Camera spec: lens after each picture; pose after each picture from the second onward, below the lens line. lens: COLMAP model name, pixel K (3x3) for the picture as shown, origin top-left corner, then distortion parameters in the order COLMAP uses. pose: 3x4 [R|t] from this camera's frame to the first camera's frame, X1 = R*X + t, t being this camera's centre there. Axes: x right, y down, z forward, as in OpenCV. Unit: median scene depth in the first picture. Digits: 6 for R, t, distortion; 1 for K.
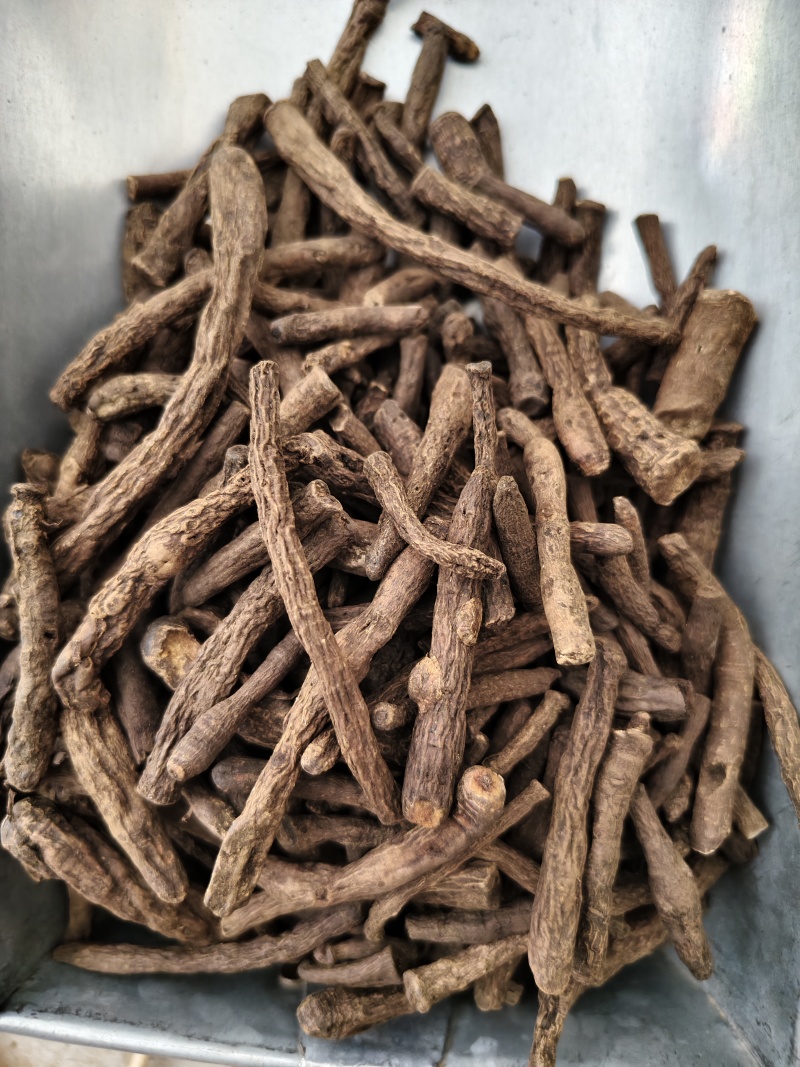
lens RADIAL K [[707.4, 0, 405.9], [0, 707.4, 530.6], [0, 0, 1]] dist [0.000228, -0.015434]
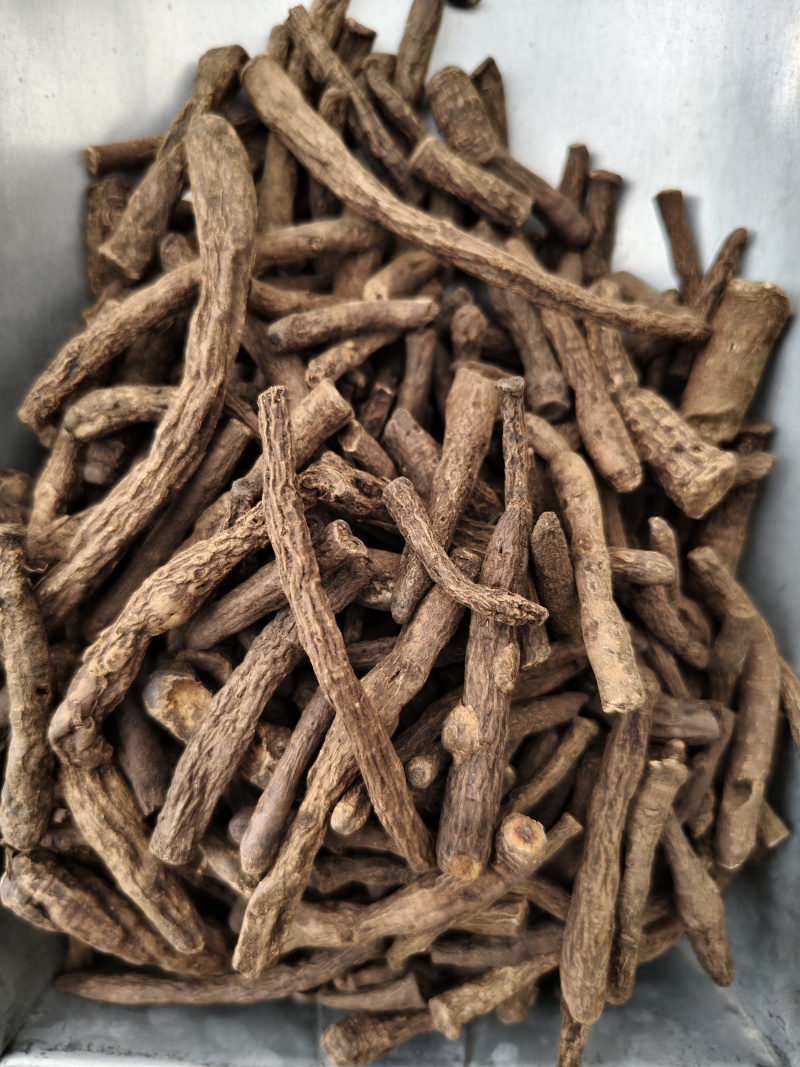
lens RADIAL K [[723.0, 0, 400.0], [0, 723.0, 533.5], [0, 0, 1]] dist [-0.018770, -0.002370]
pose [[0.998019, -0.028129, 0.056272, -0.086609], [0.022889, 0.995525, 0.091689, -0.119045], [-0.058599, -0.090219, 0.994196, 0.070266]]
